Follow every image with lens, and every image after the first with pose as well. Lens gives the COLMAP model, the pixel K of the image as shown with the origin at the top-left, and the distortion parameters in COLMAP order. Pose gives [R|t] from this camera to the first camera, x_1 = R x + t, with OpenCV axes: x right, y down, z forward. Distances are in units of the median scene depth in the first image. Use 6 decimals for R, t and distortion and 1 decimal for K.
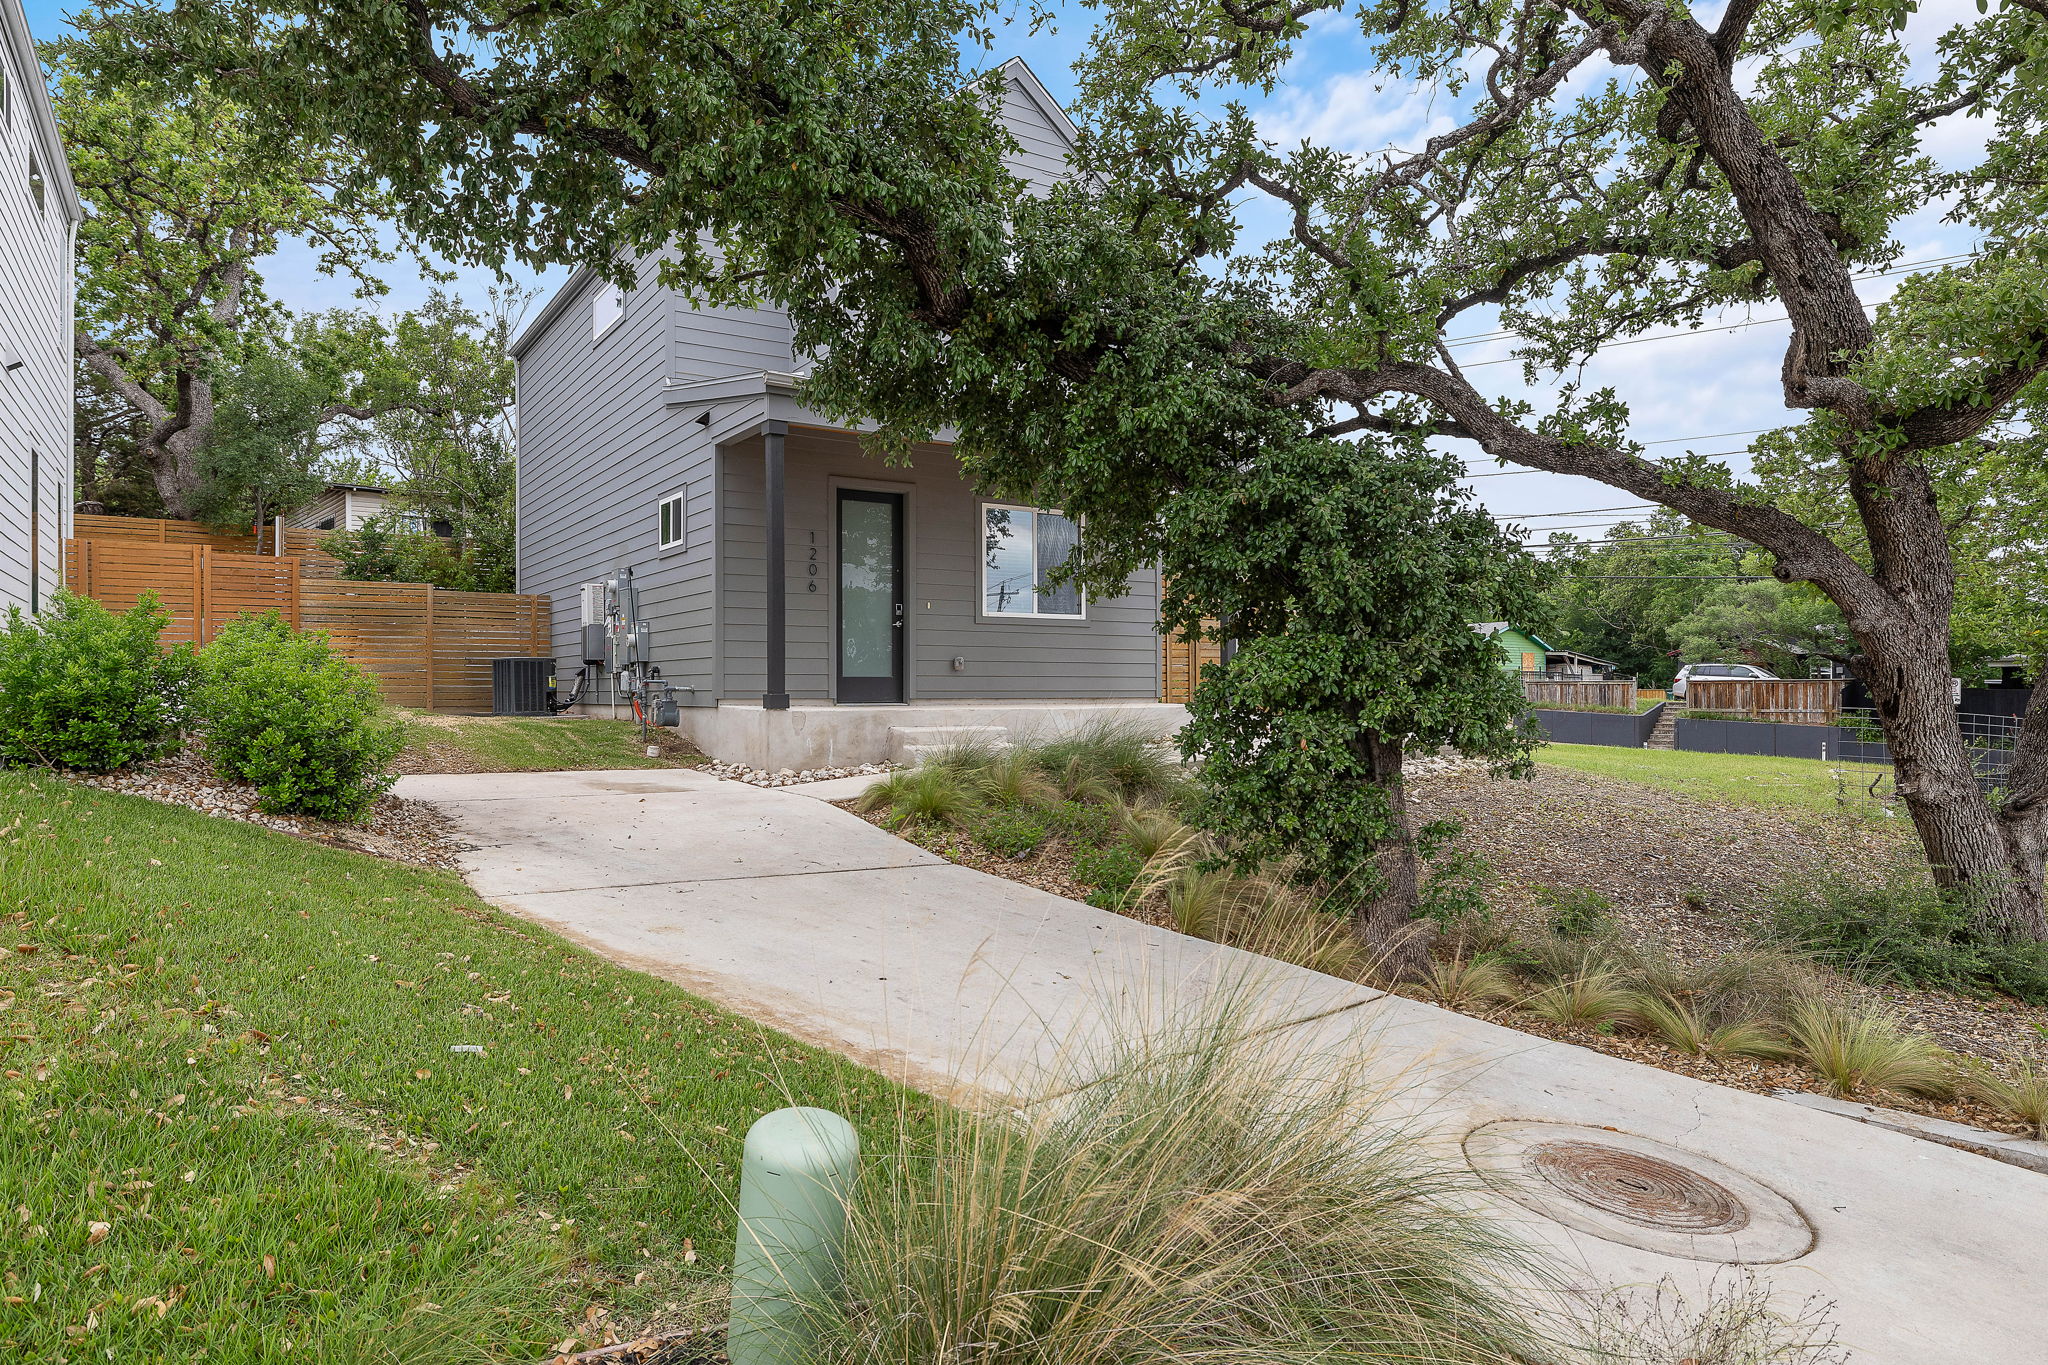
lens RADIAL K [[1211.1, 0, 1012.5], [0, 1211.1, 678.1], [0, 0, 1]] dist [0.006135, -0.002993]
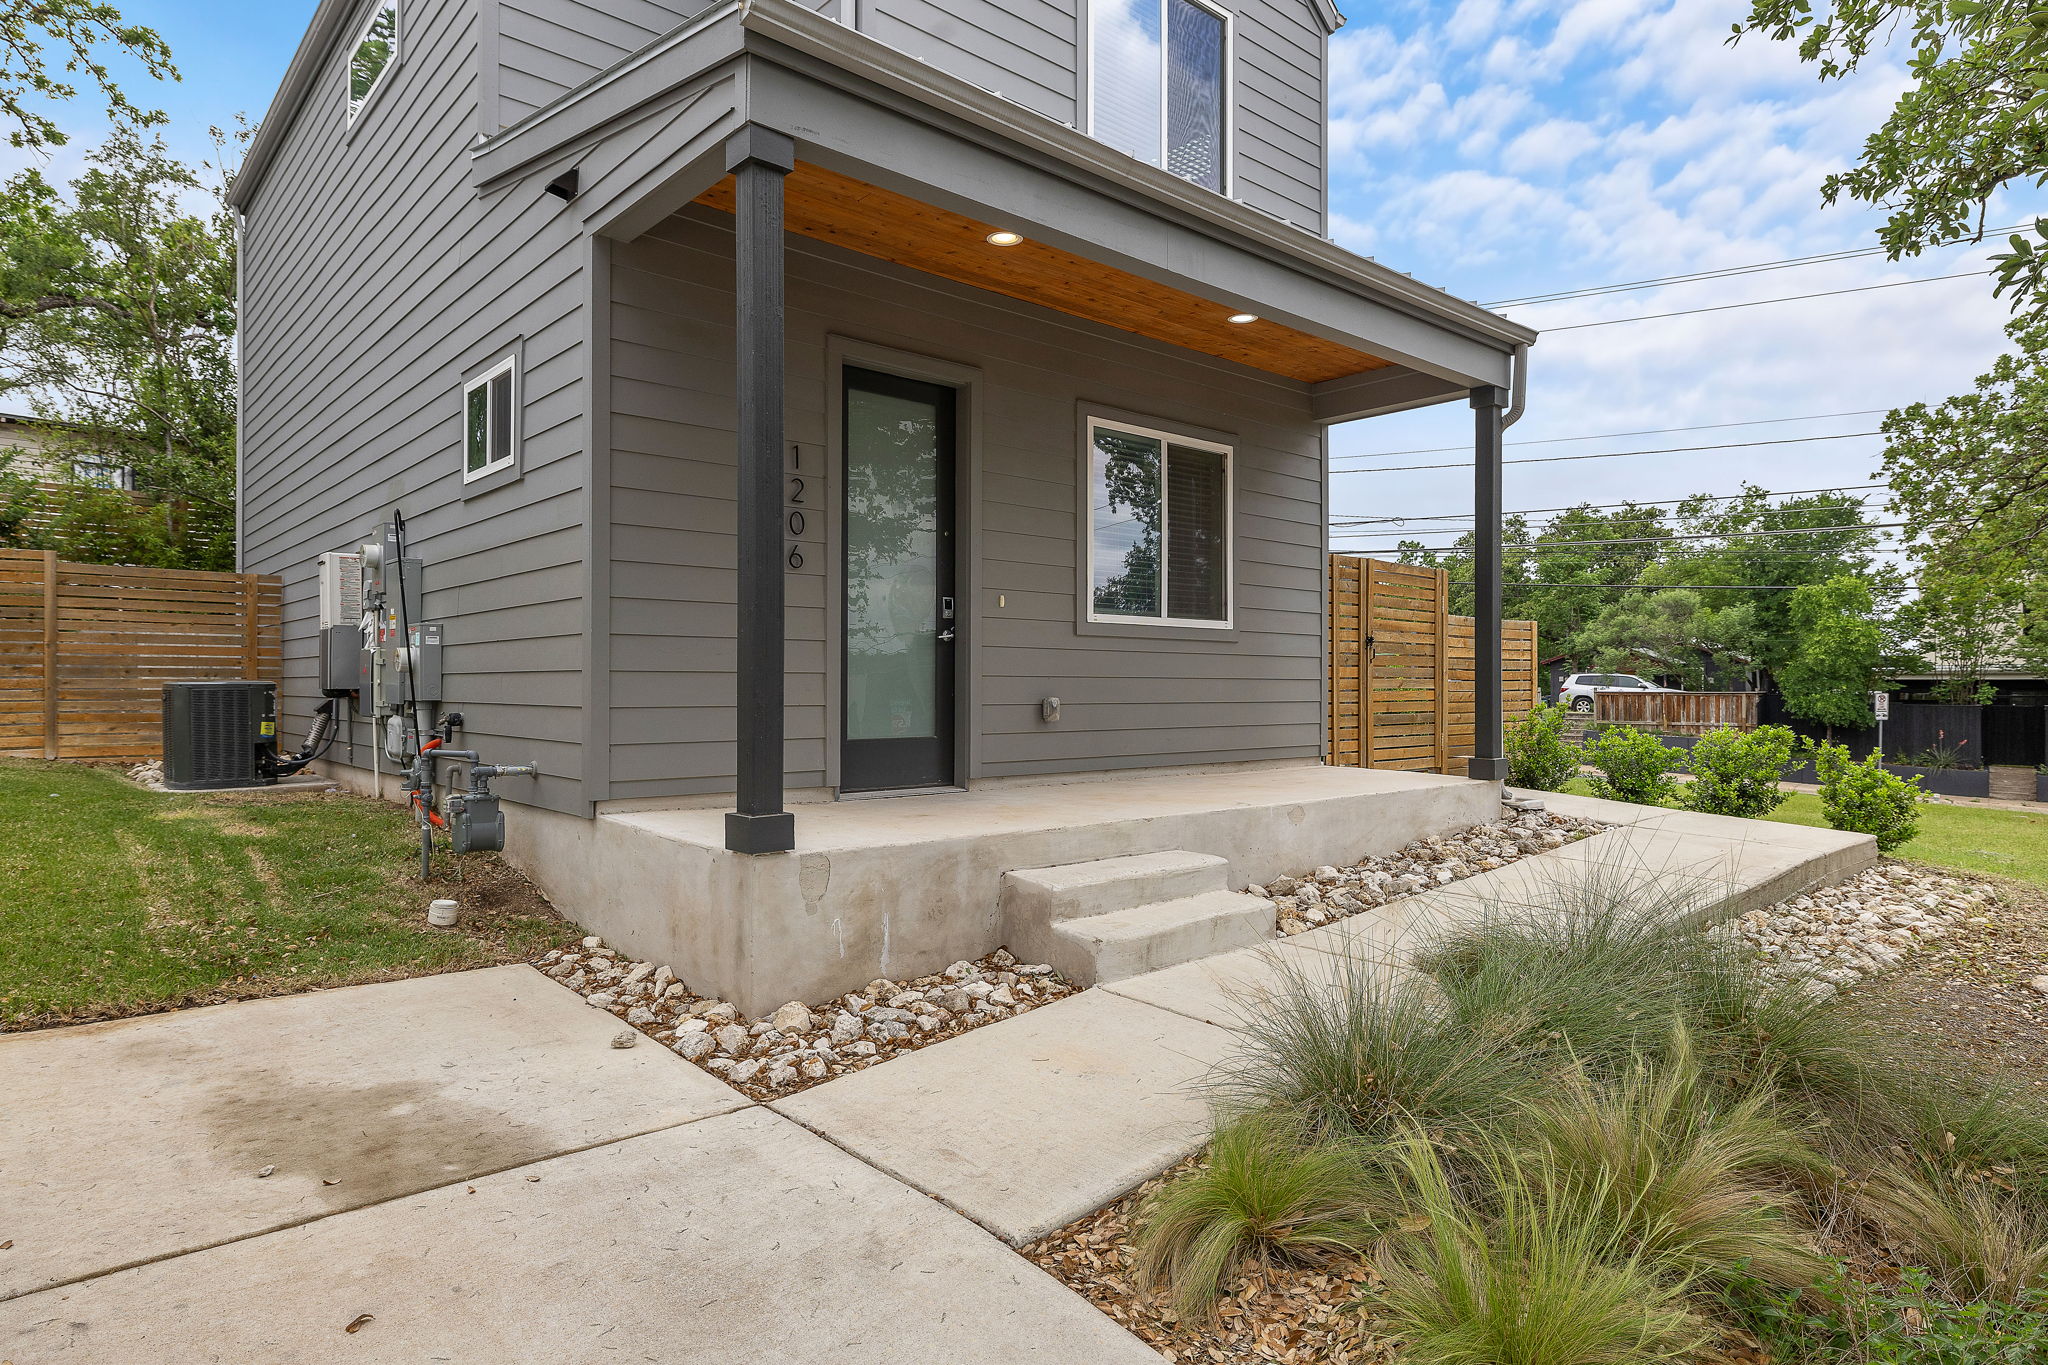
lens RADIAL K [[1211.1, 0, 1041.3], [0, 1211.1, 677.2], [0, 0, 1]] dist [0.006135, -0.002993]
pose [[0.988450, 0.006161, 0.151421, -0.122766], [-0.006067, 0.999981, -0.001080, -0.024254], [-0.151425, 0.000149, 0.988469, 0.439060]]
